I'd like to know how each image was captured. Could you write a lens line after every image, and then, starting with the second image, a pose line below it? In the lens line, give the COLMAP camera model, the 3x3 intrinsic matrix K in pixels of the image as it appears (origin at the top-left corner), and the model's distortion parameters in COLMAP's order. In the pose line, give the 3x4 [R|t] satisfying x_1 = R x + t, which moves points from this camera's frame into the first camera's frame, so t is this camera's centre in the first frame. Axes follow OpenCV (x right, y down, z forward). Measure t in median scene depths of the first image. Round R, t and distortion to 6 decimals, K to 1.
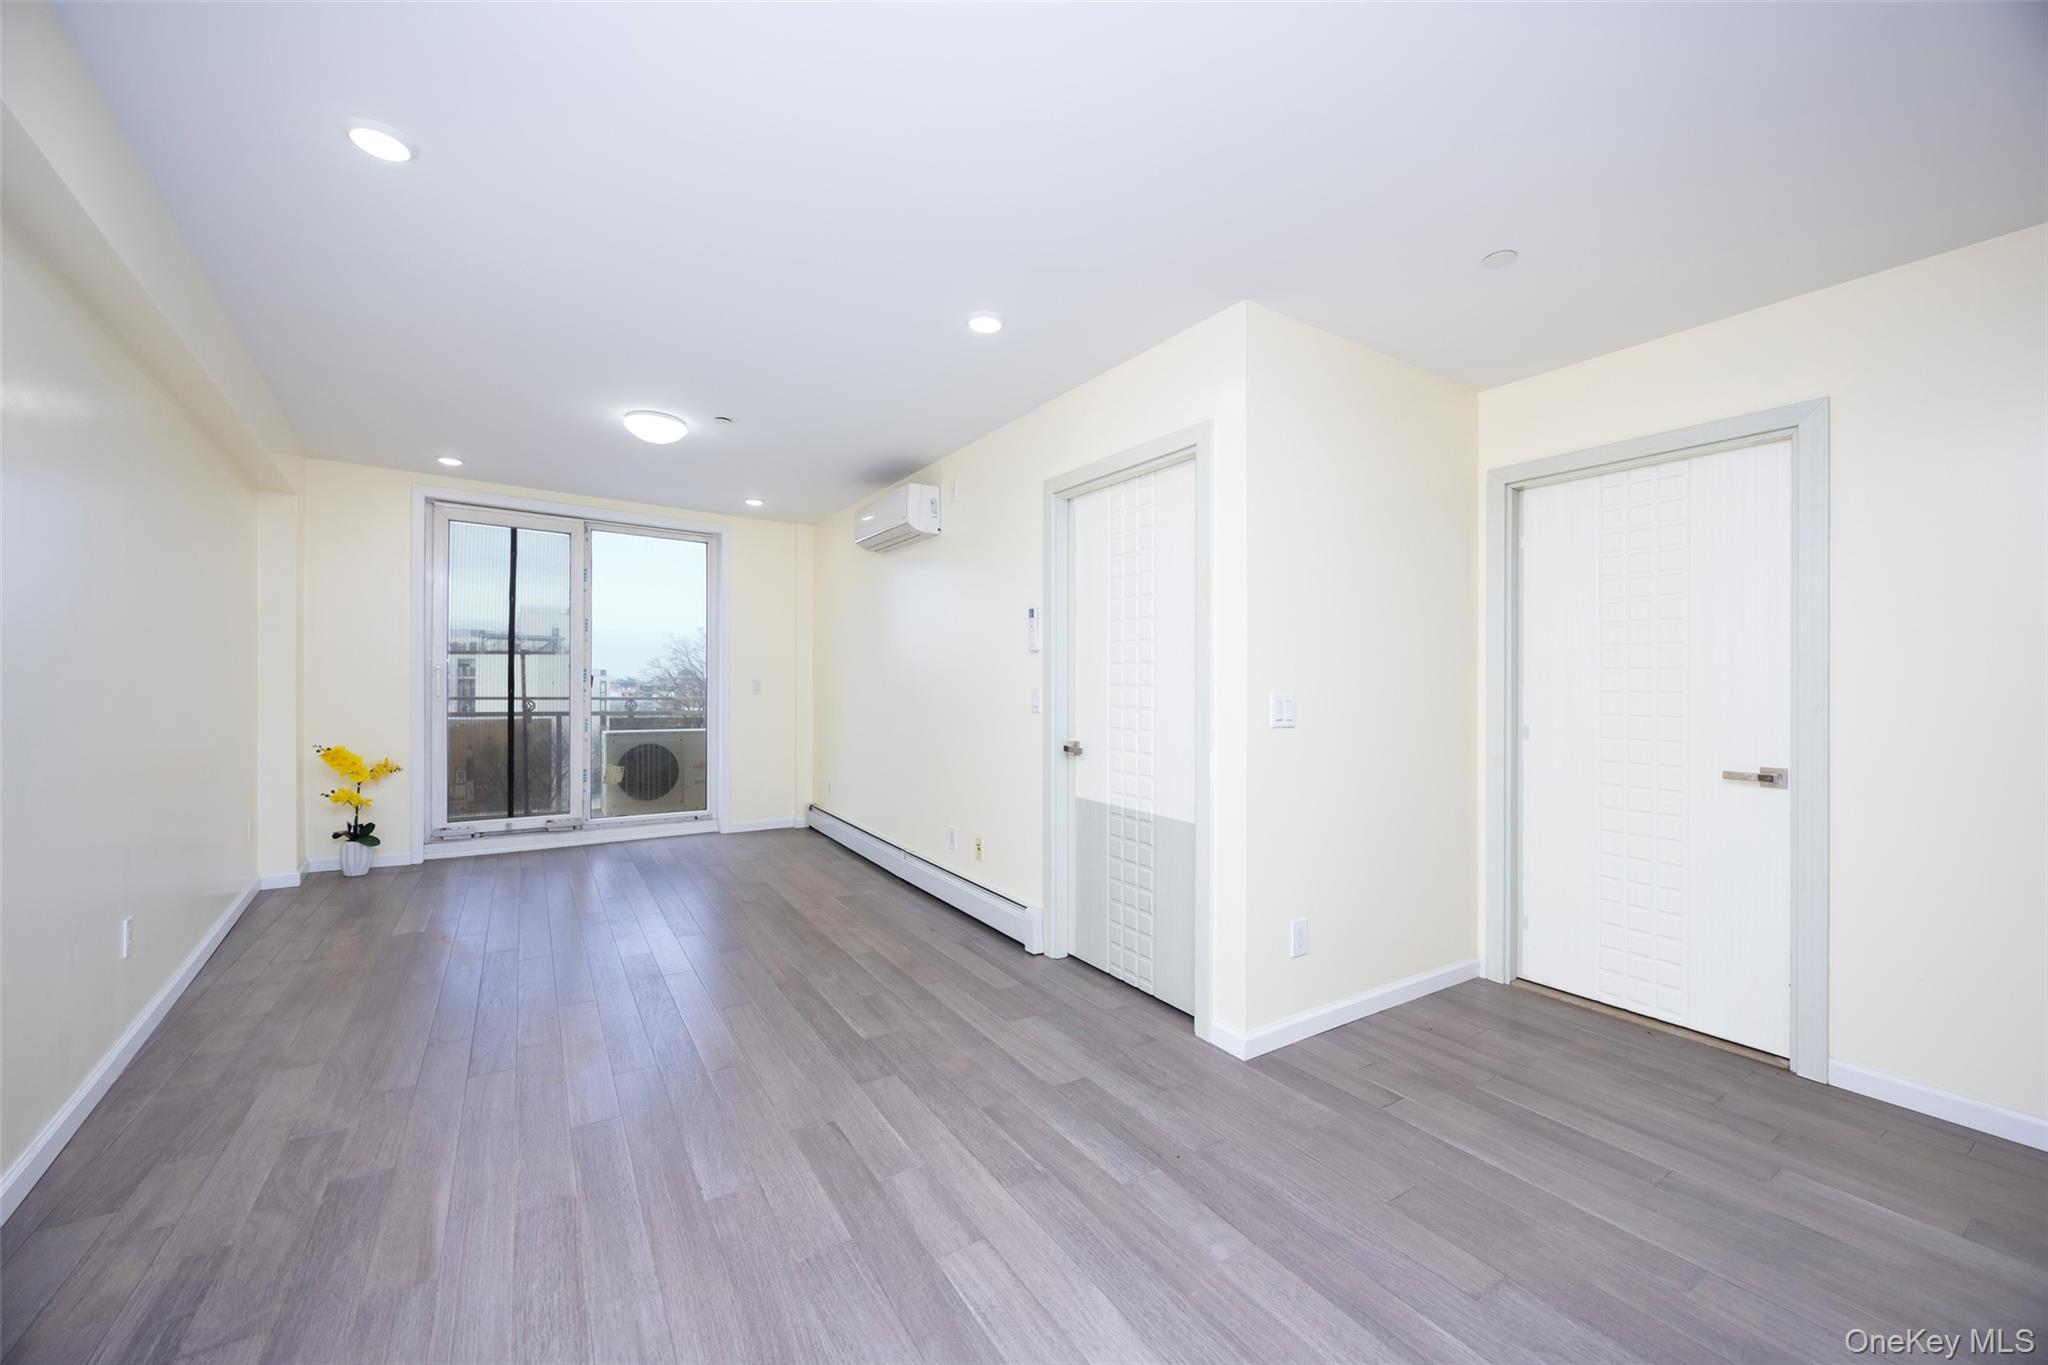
lens RADIAL K [[802.6, 0, 1045.3], [0, 802.6, 701.5], [0, 0, 1]] dist [0.000032, 0.000264]
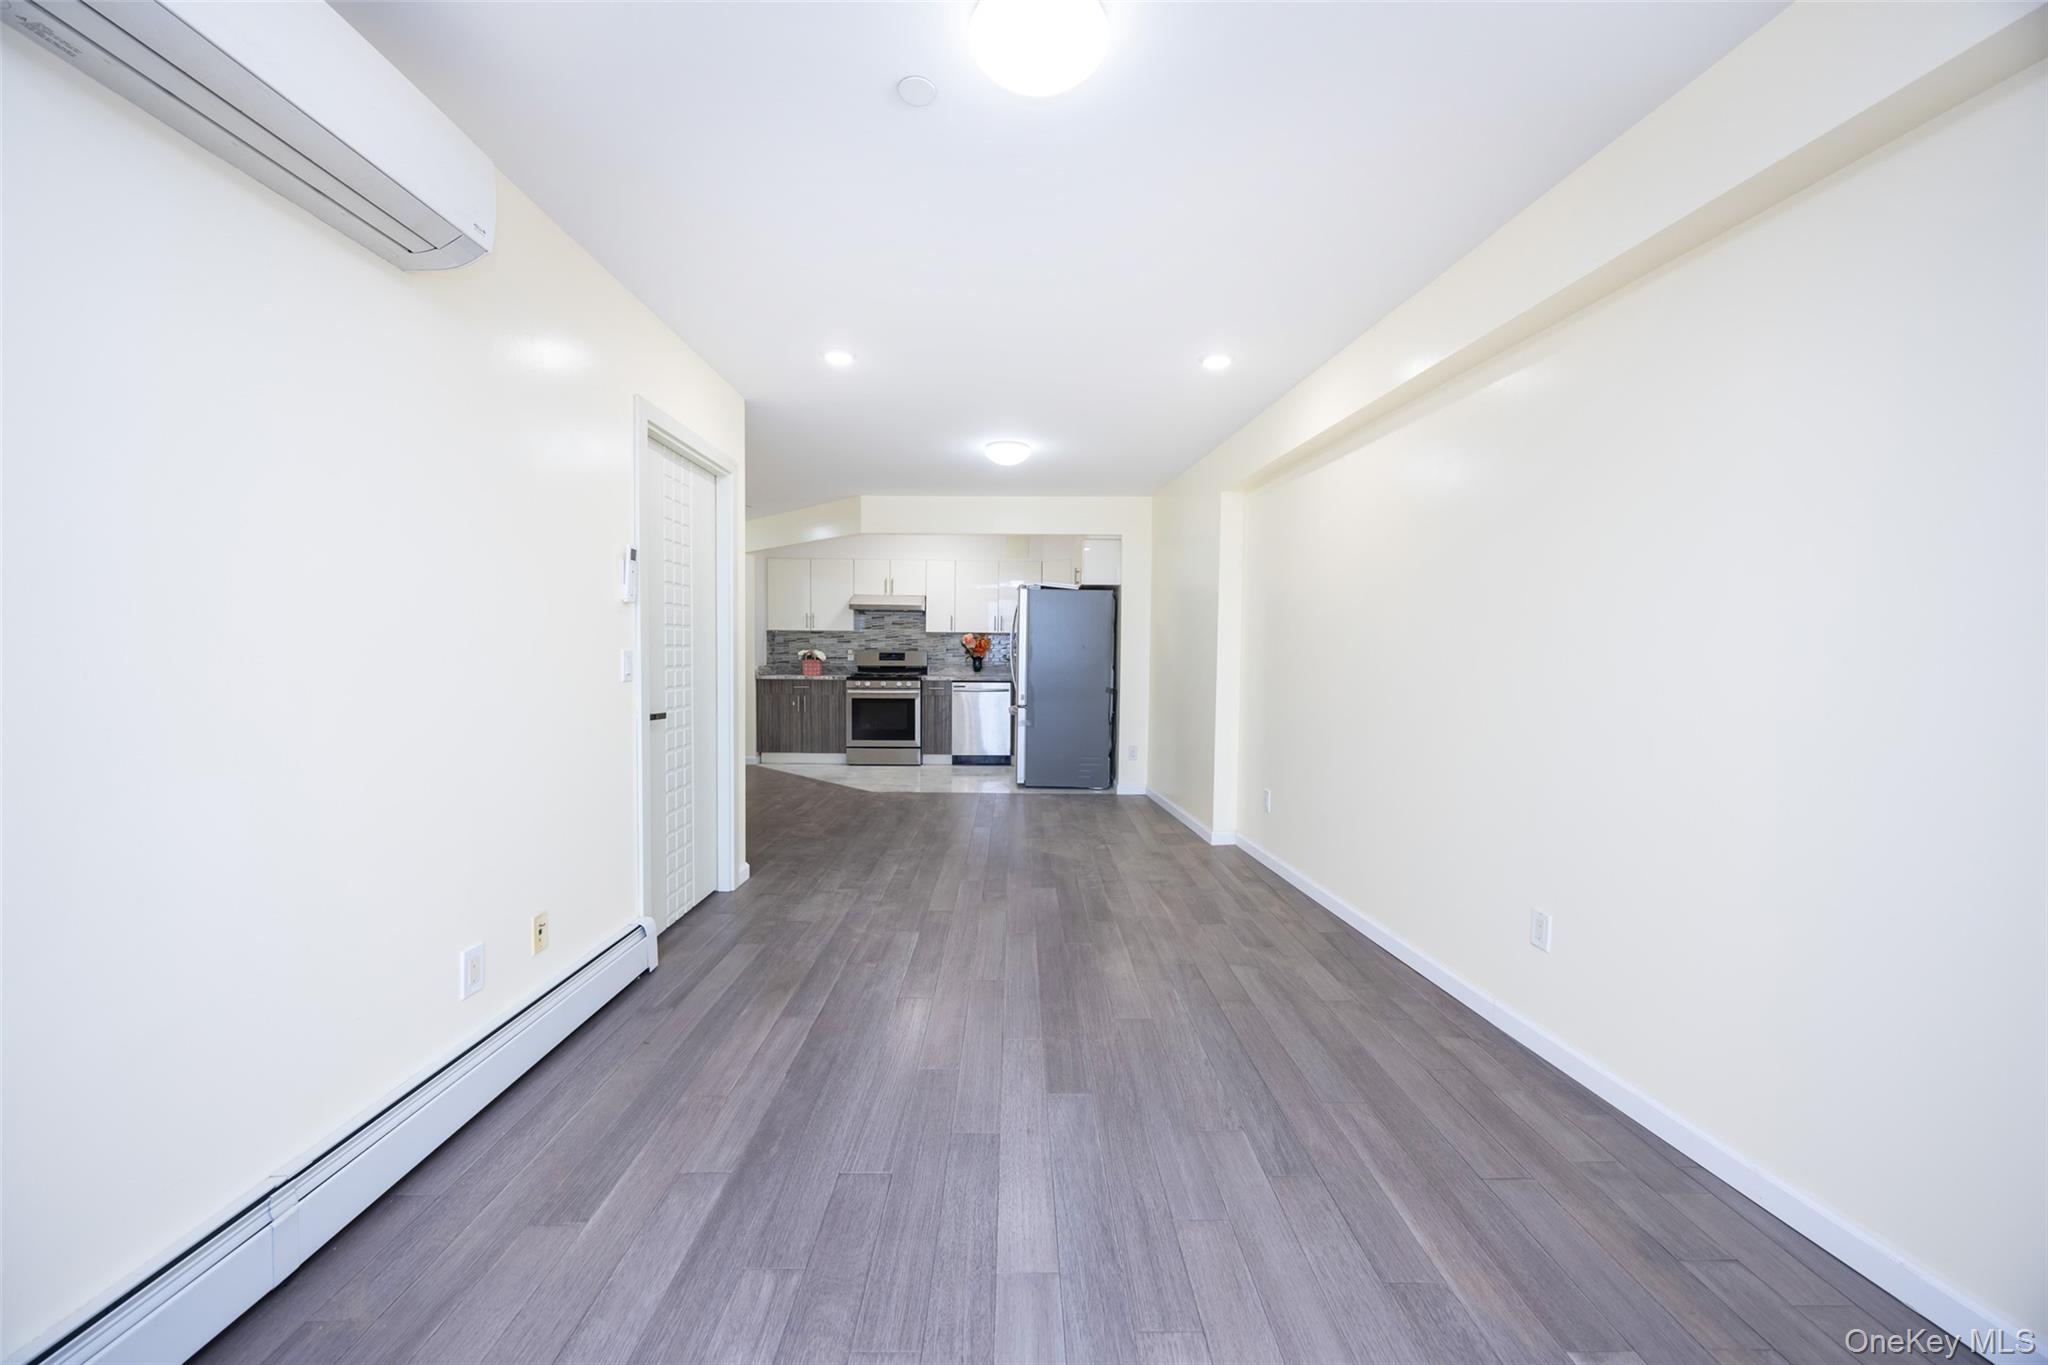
lens RADIAL K [[802.6, 0, 999.5], [0, 802.6, 690.9], [0, 0, 1]] dist [0.000032, 0.000264]
pose [[-0.829165, -0.052375, 0.556545, -0.614602], [-0.014176, 0.997251, 0.072728, -0.031924], [-0.558824, 0.052414, -0.827628, 1.184522]]
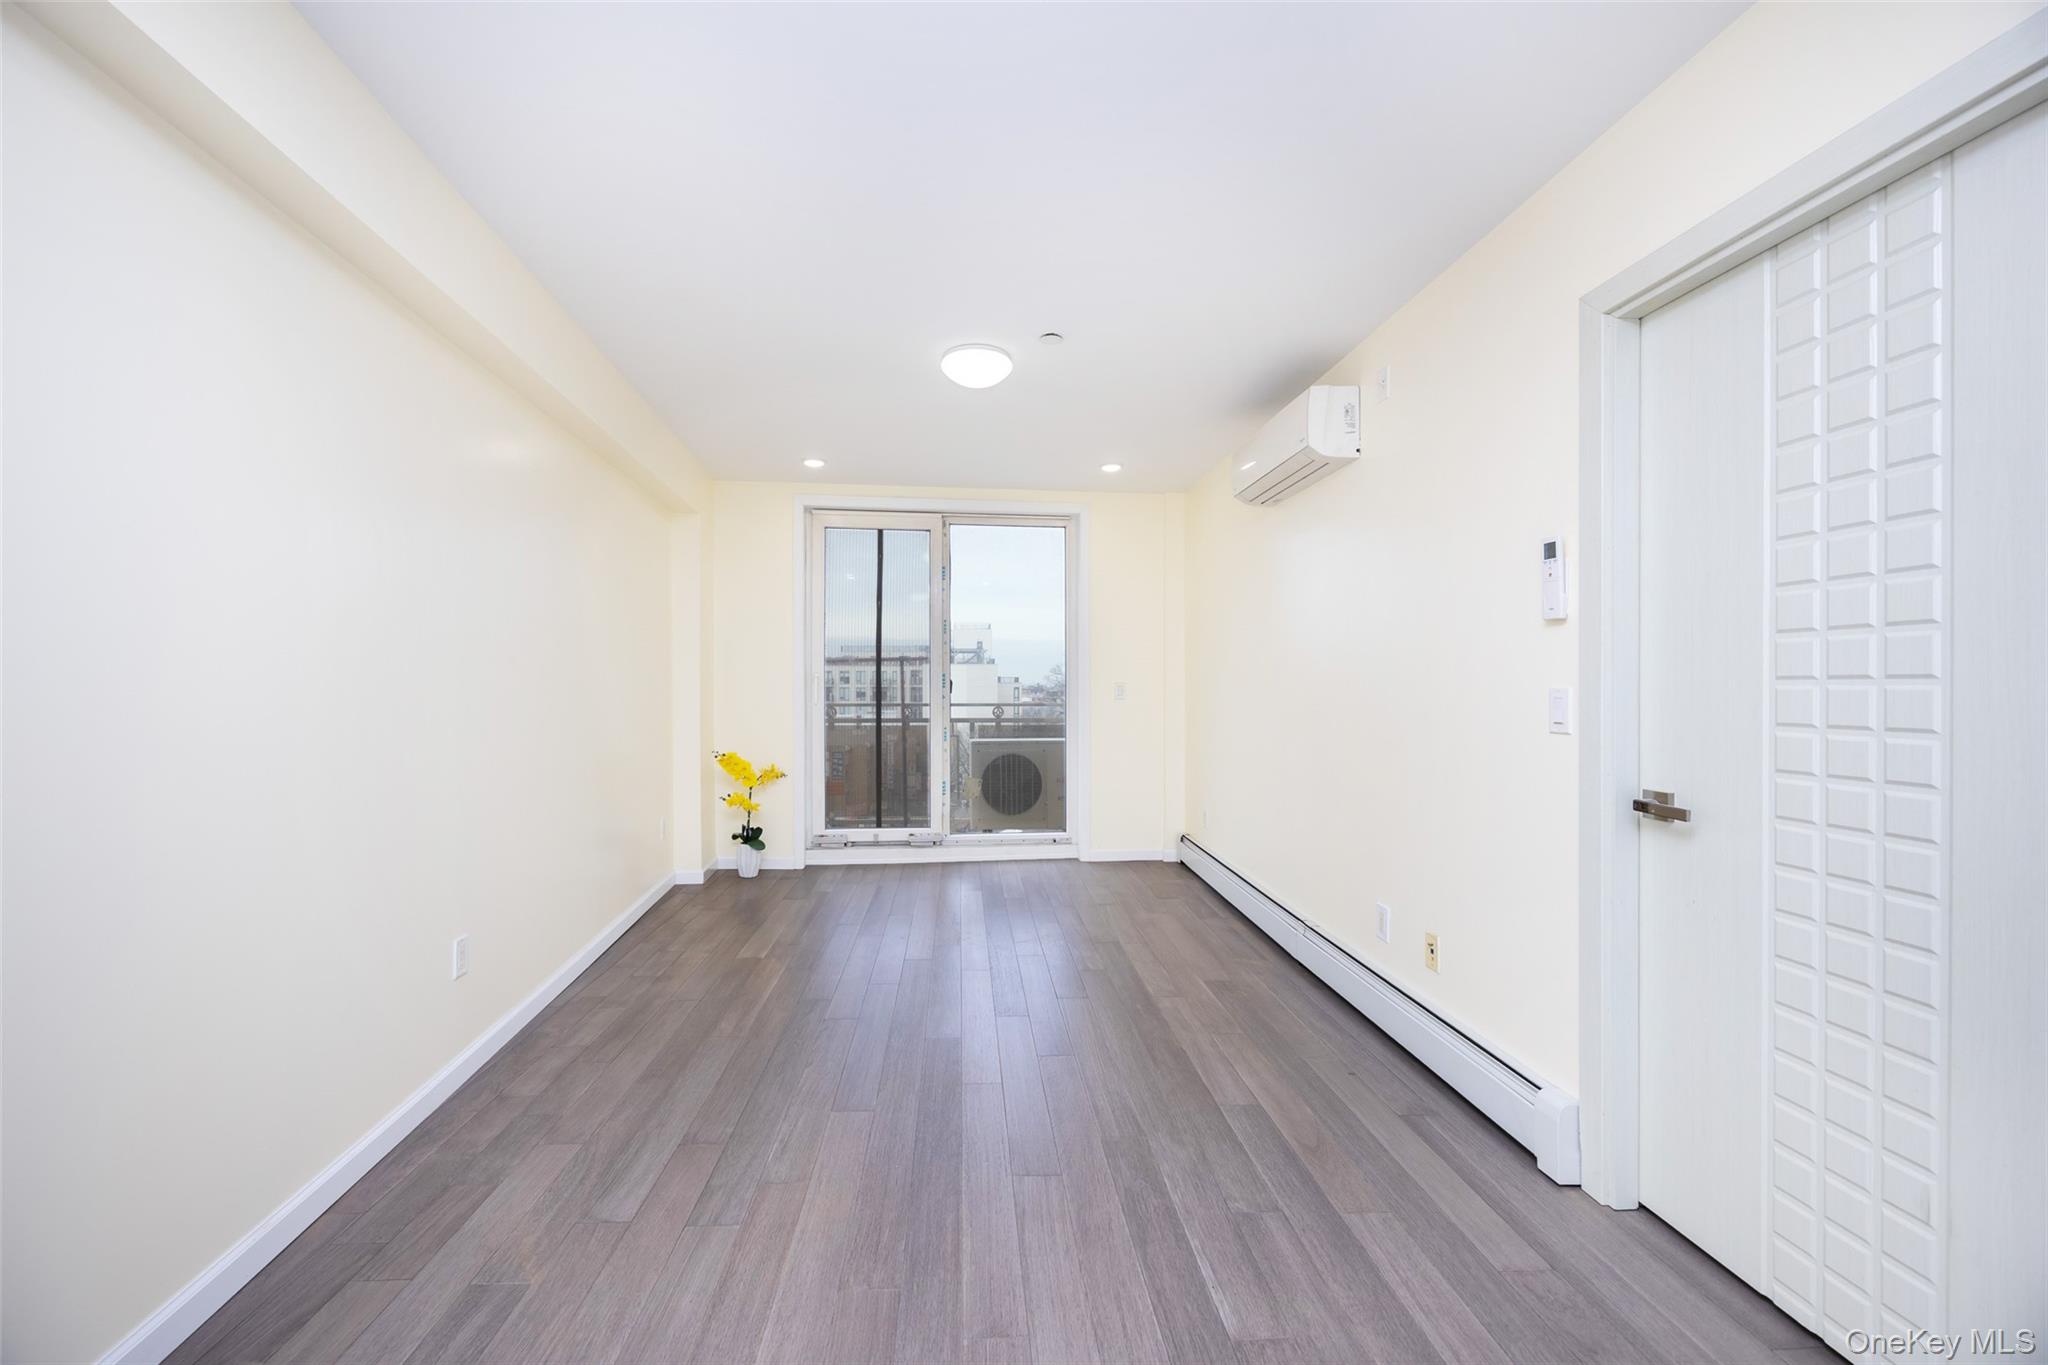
lens RADIAL K [[802.6, 0, 1008.1], [0, 802.6, 711.9], [0, 0, 1]] dist [0.000032, 0.000264]
pose [[0.869992, 0.002690, -0.493059, -0.056337], [0.001643, 0.999964, 0.008354, -0.005198], [0.493064, -0.008078, 0.869956, 0.278885]]
